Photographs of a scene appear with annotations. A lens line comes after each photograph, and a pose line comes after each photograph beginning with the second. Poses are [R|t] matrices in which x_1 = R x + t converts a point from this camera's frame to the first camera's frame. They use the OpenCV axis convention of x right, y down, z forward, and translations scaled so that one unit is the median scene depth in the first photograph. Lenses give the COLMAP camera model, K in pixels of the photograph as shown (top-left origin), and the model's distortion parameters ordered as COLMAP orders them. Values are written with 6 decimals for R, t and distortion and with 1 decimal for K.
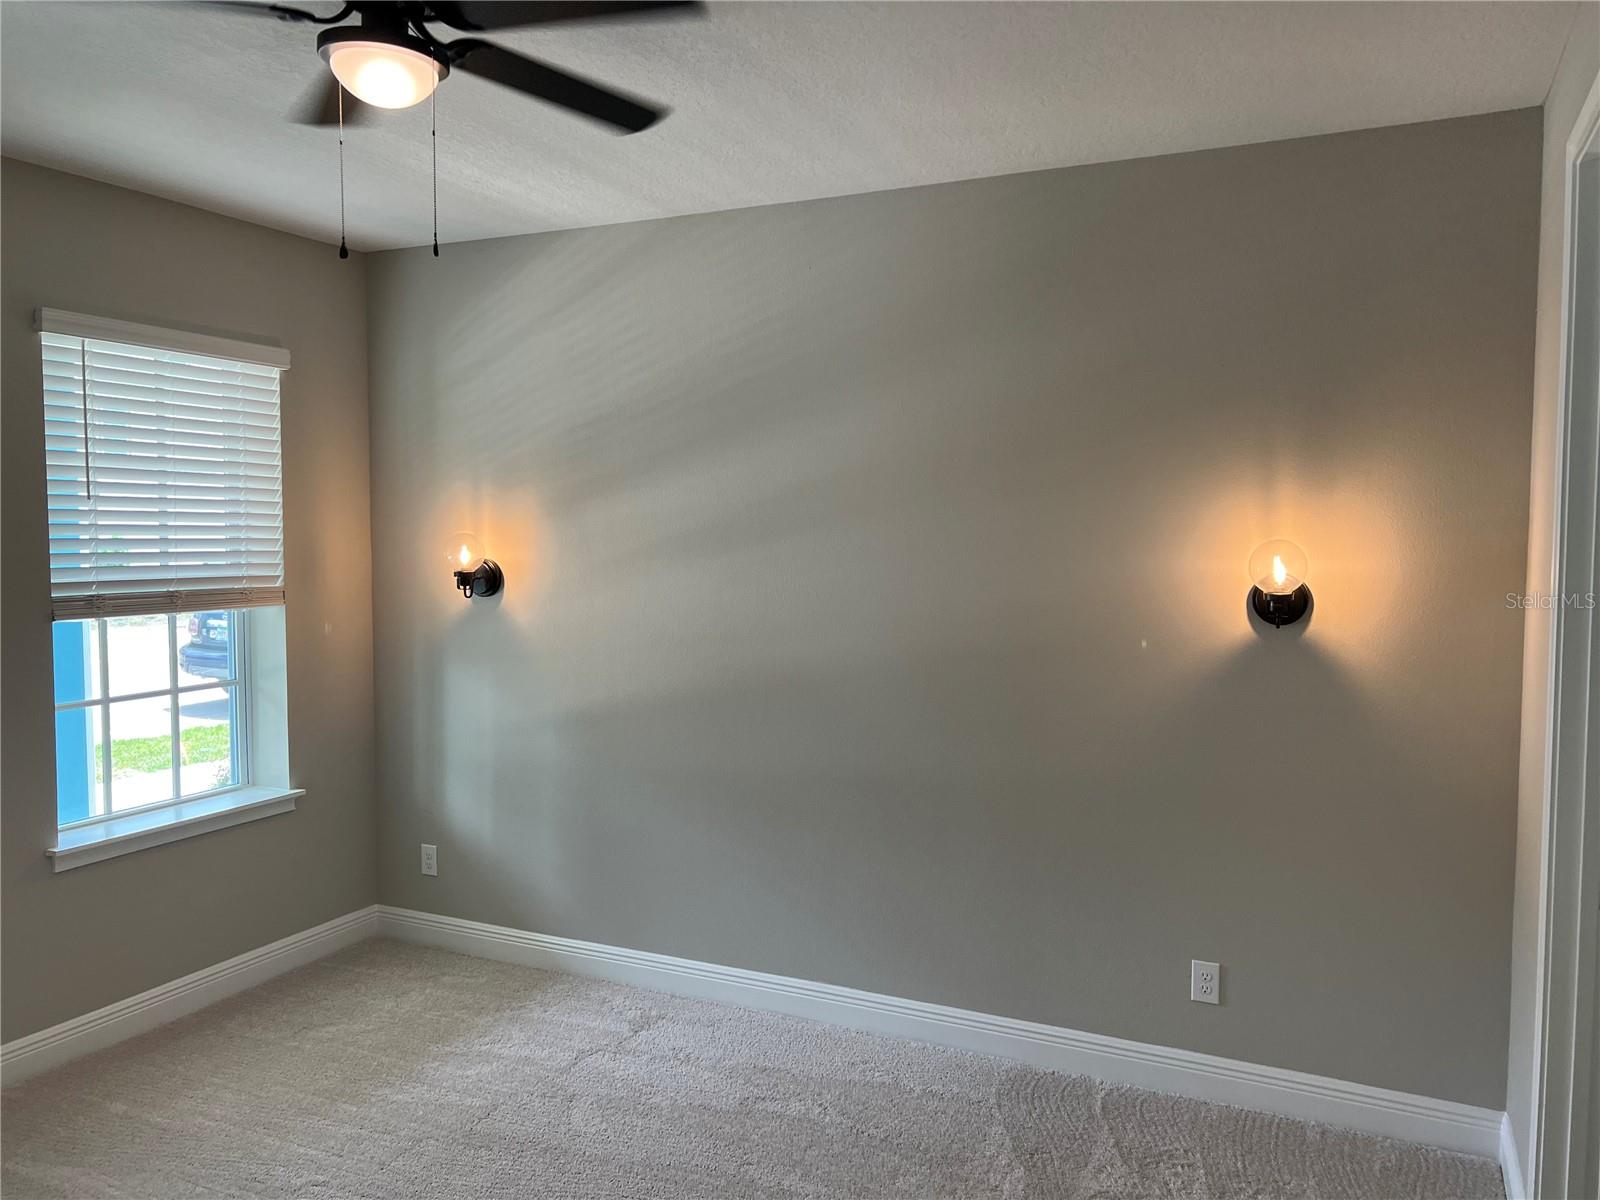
lens RADIAL K [[1200.2, 0, 810.0], [0, 1200.2, 595.6], [0, 0, 1]] dist [0.032947, -0.039235]
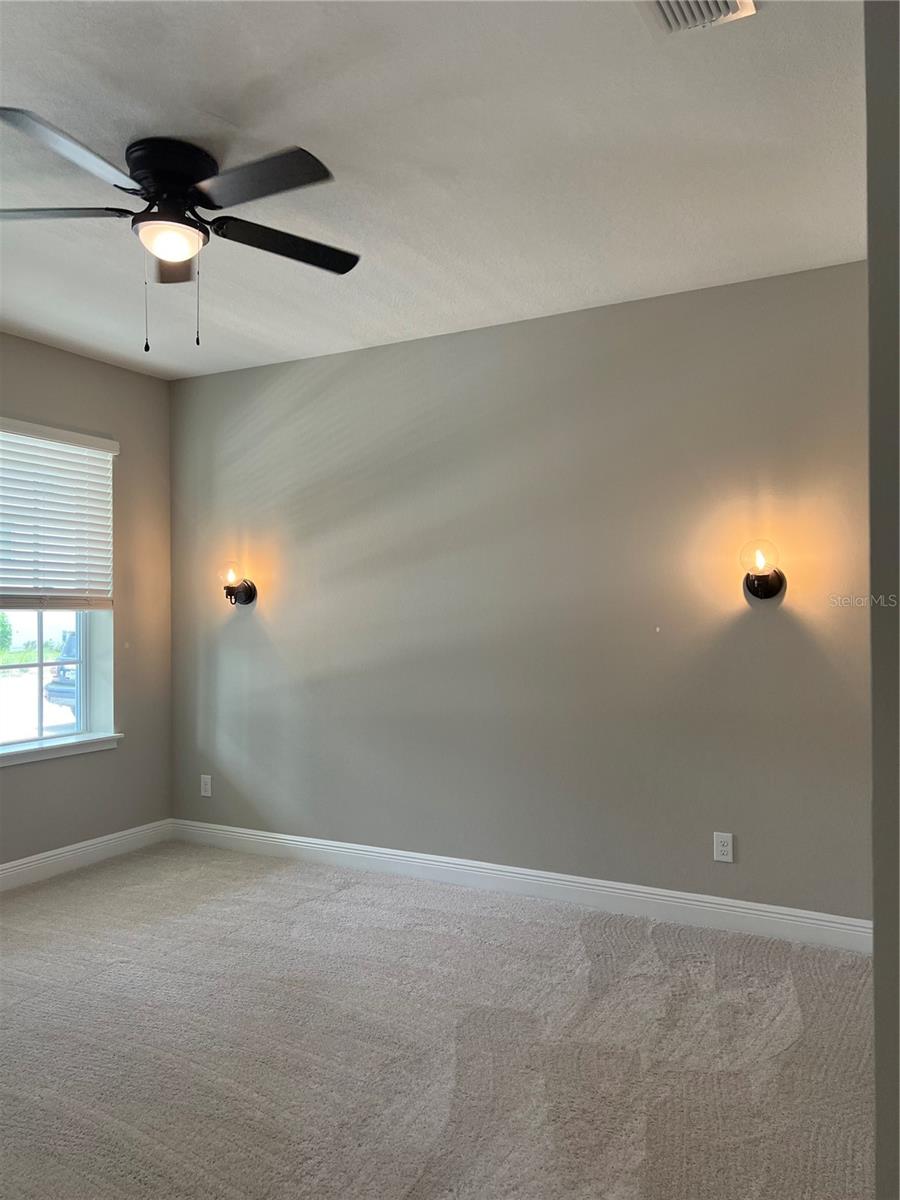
lens RADIAL K [[898.4, 0, 450.6], [0, 898.4, 608.5], [0, 0, 1]] dist [0.046576, -0.053057]
pose [[0.998110, -0.008400, -0.060878, 0.061190], [0.004463, 0.997906, -0.064522, 0.091551], [0.061293, 0.064128, 0.996058, -0.111503]]
